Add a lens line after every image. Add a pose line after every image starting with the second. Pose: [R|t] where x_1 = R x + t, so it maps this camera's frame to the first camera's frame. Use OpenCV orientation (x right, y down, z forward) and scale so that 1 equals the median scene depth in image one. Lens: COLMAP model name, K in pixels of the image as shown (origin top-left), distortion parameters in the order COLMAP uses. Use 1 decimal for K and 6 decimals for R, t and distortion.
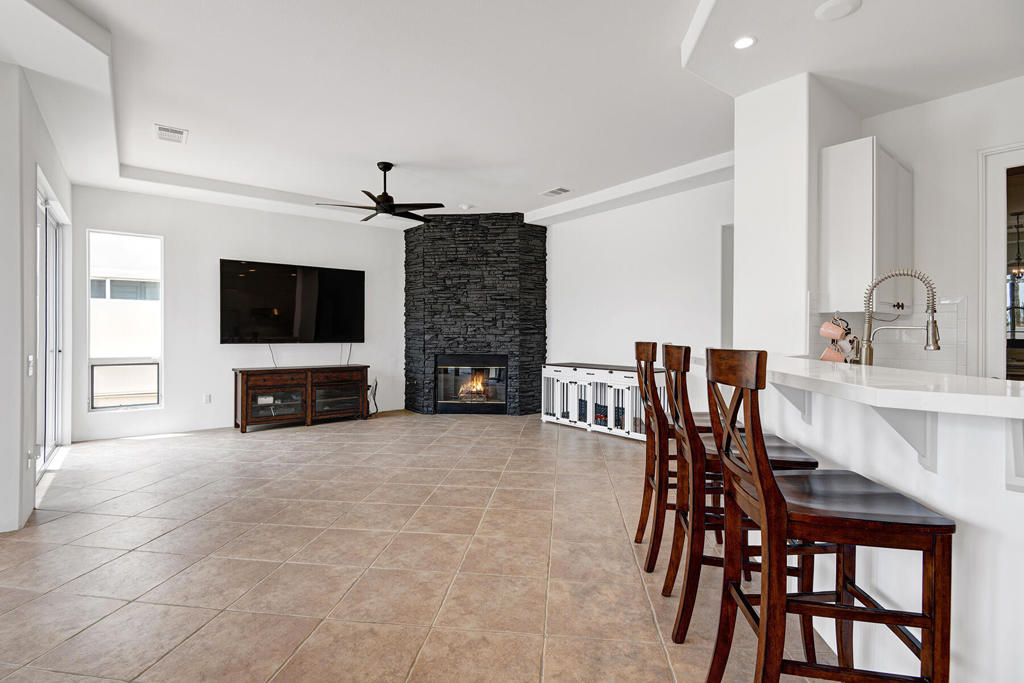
lens RADIAL K [[486.9, 0, 500.8], [0, 486.9, 341.7], [0, 0, 1]] dist [-0.031637, -0.003440]
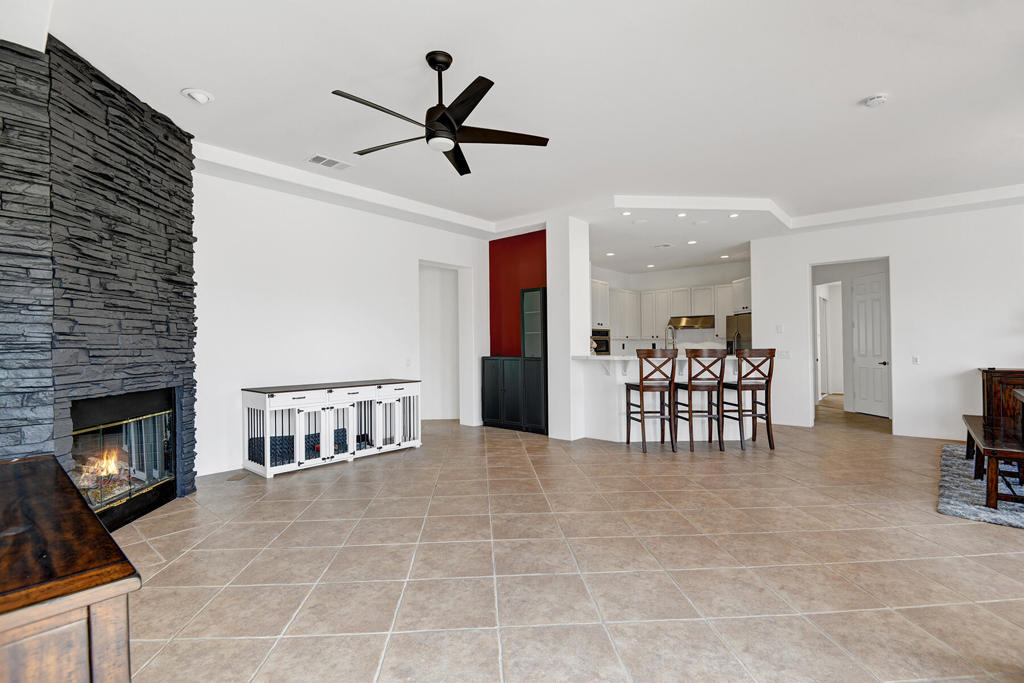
lens RADIAL K [[486.9, 0, 510.1], [0, 486.9, 343.8], [0, 0, 1]] dist [-0.031637, -0.003440]
pose [[-0.214377, 0.003881, 0.976743, -0.726178], [0.017833, 0.999841, -0.000059, -0.016614], [-0.976588, 0.017405, -0.214412, 0.928913]]
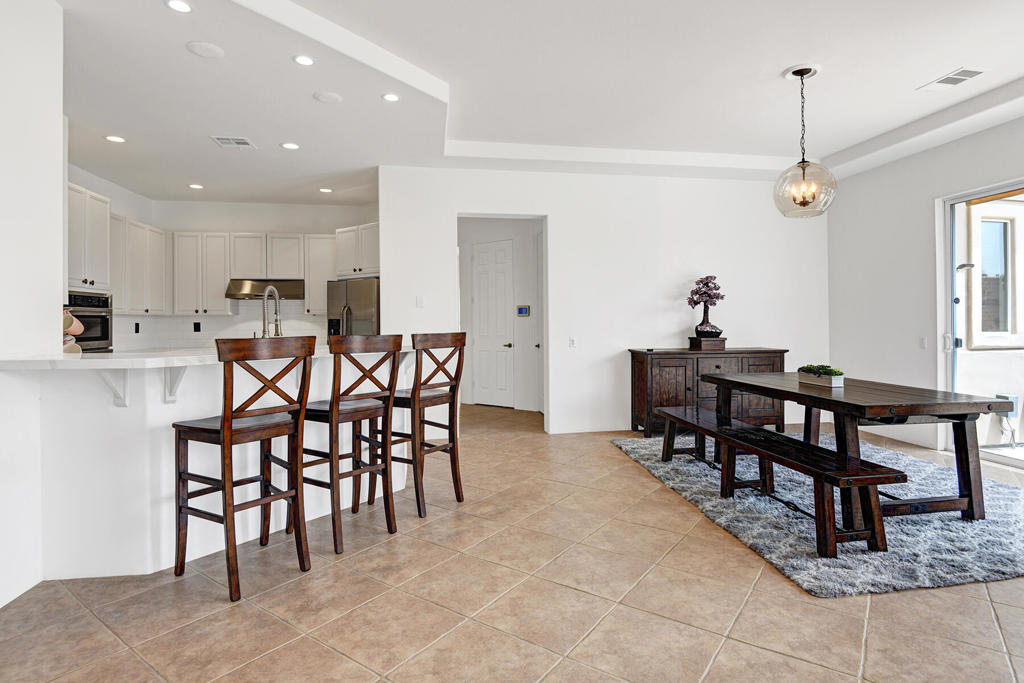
lens RADIAL K [[539.4, 0, 543.8], [0, 539.4, 299.0], [0, 0, 1]] dist [-0.023496, -0.005206]
pose [[-0.903917, 0.022798, 0.427101, -0.257489], [0.012815, 0.999574, -0.026235, -0.019076], [-0.427517, -0.018241, -0.903823, 0.749206]]
